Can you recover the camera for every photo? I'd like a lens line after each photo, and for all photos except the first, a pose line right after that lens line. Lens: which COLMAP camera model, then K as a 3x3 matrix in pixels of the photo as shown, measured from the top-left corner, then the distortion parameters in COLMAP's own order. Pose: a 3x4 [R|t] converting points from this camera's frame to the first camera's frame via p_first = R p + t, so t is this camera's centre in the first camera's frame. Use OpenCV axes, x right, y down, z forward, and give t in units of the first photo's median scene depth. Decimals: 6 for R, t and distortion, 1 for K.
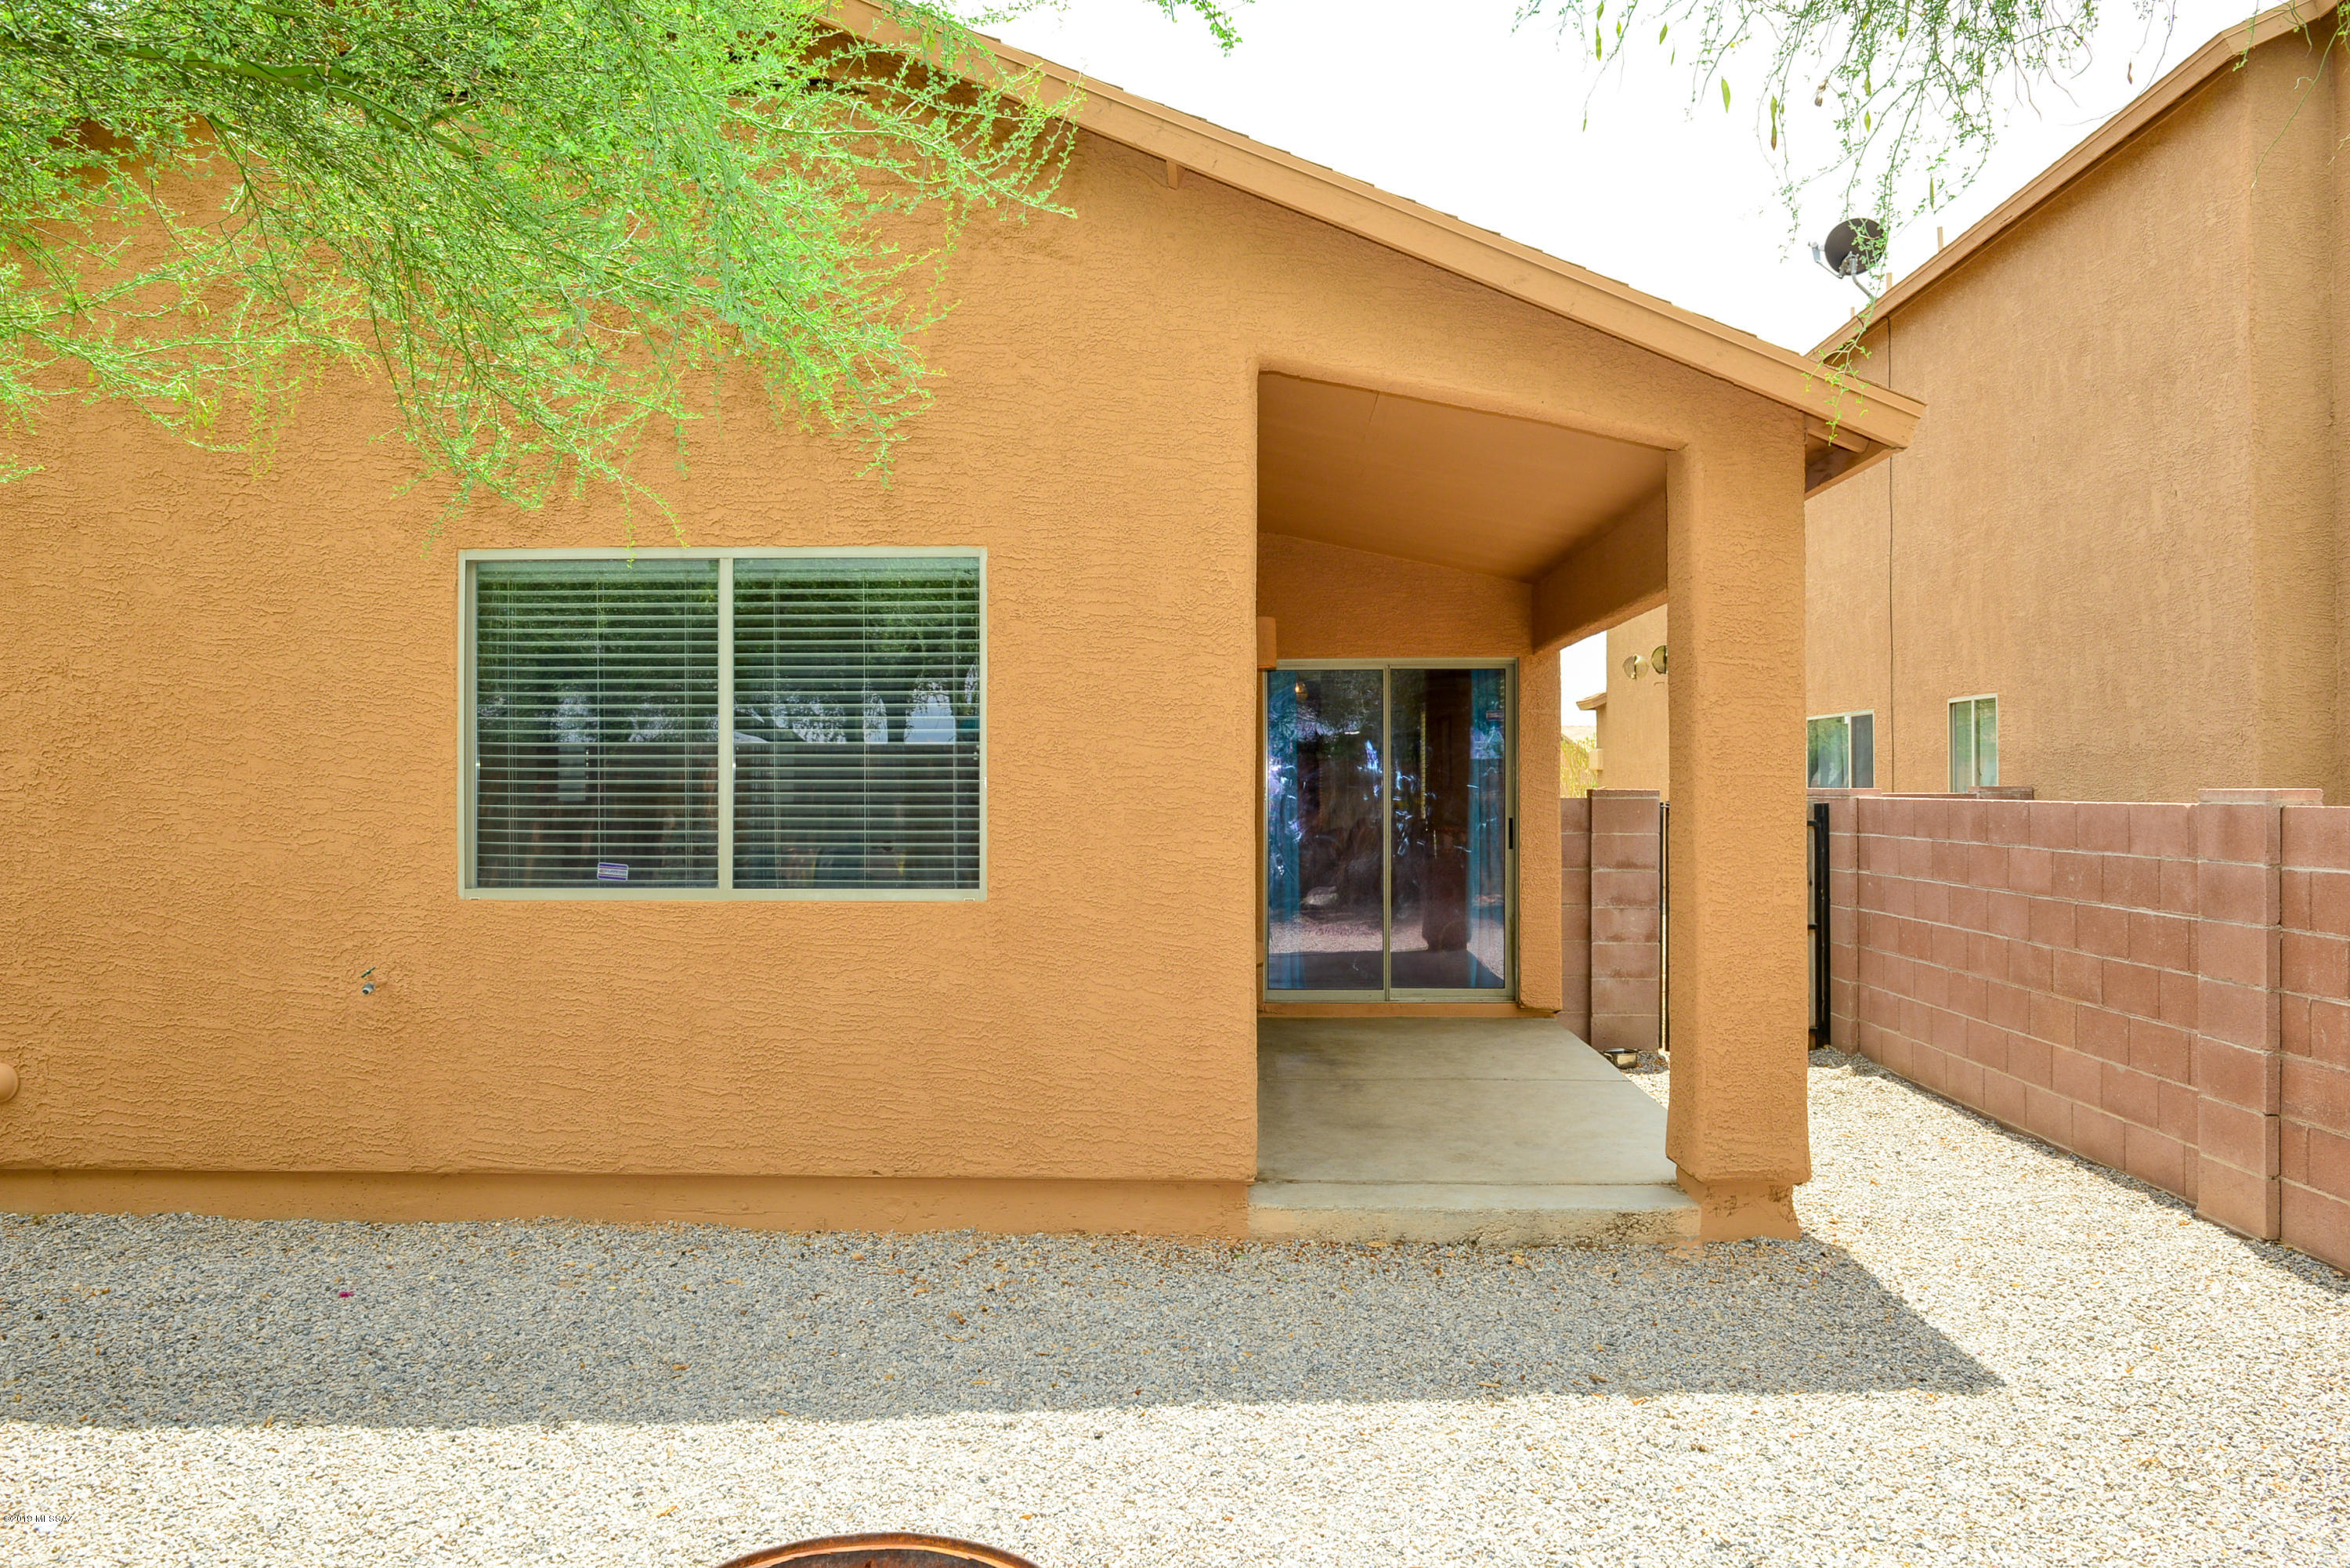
lens RADIAL K [[1611.6, 0, 1214.5], [0, 1611.6, 763.7], [0, 0, 1]] dist [-0.008792, -0.006628]
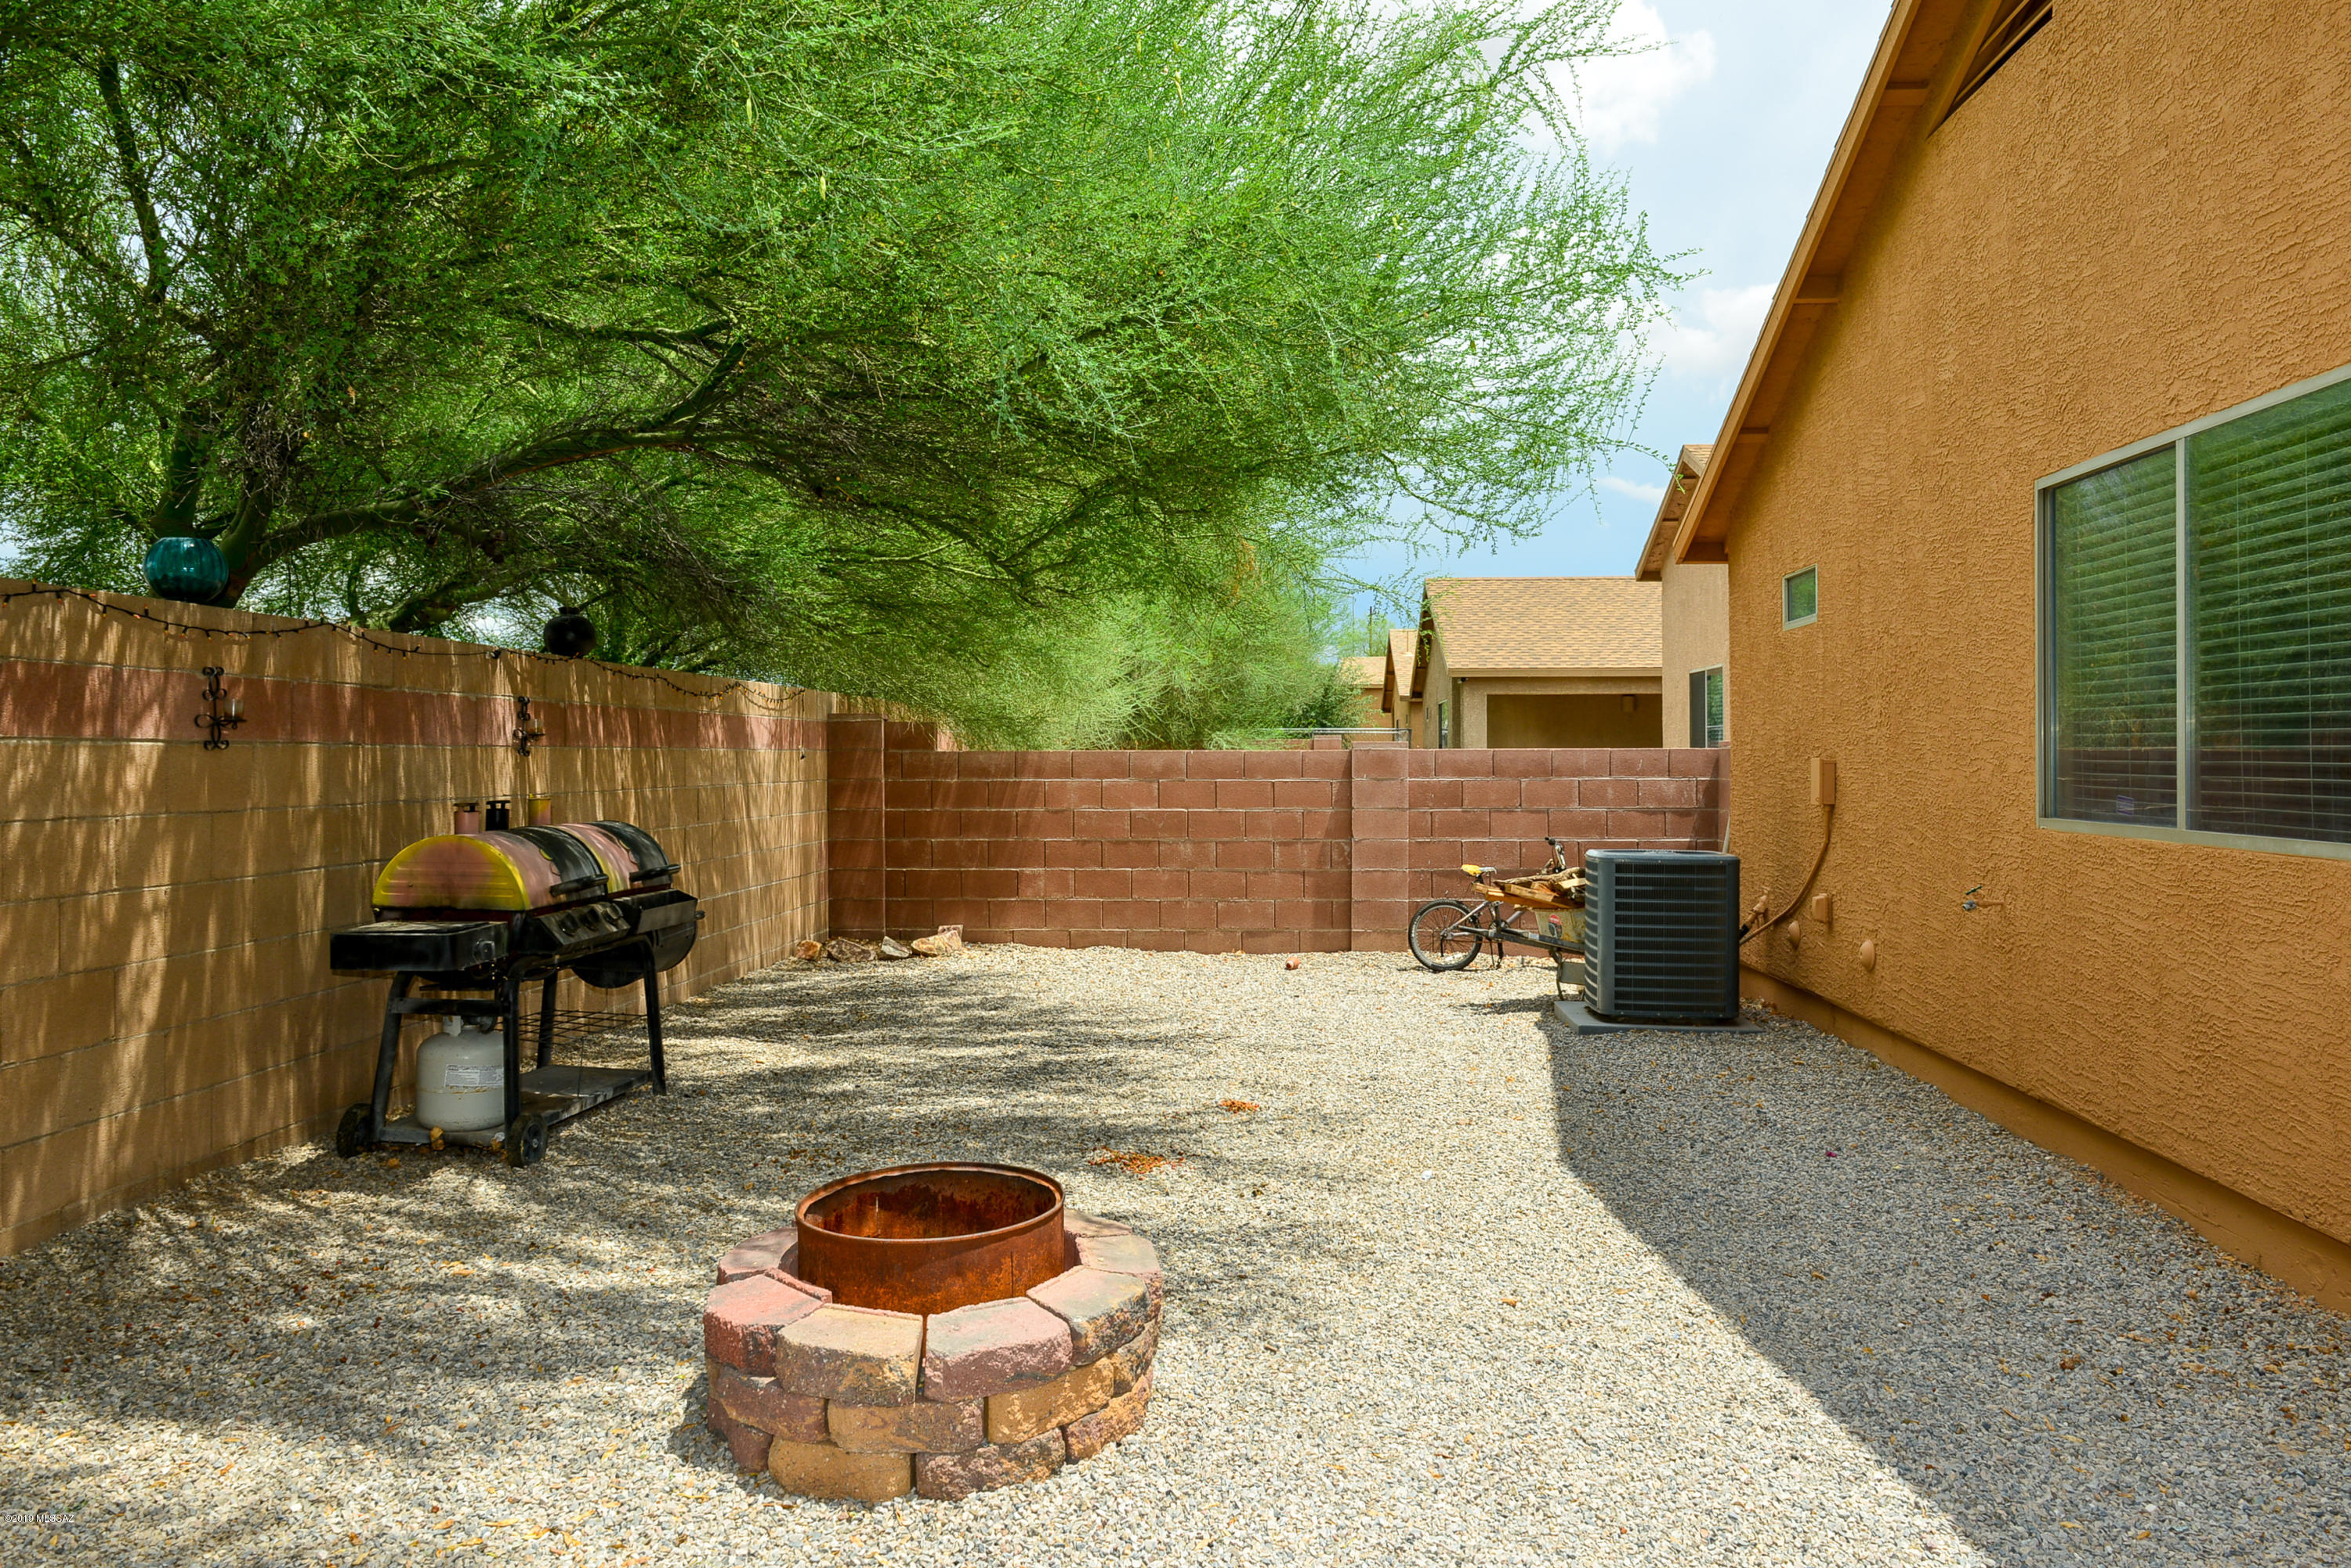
lens RADIAL K [[1612.3, 0, 1215.1], [0, 1612.3, 763.7], [0, 0, 1]] dist [-0.008792, -0.006628]
pose [[-0.015299, 0.006502, -0.999862, 0.541101], [0.012267, 0.999905, 0.006314, 0.031463], [0.999808, -0.012168, -0.015377, 0.499858]]
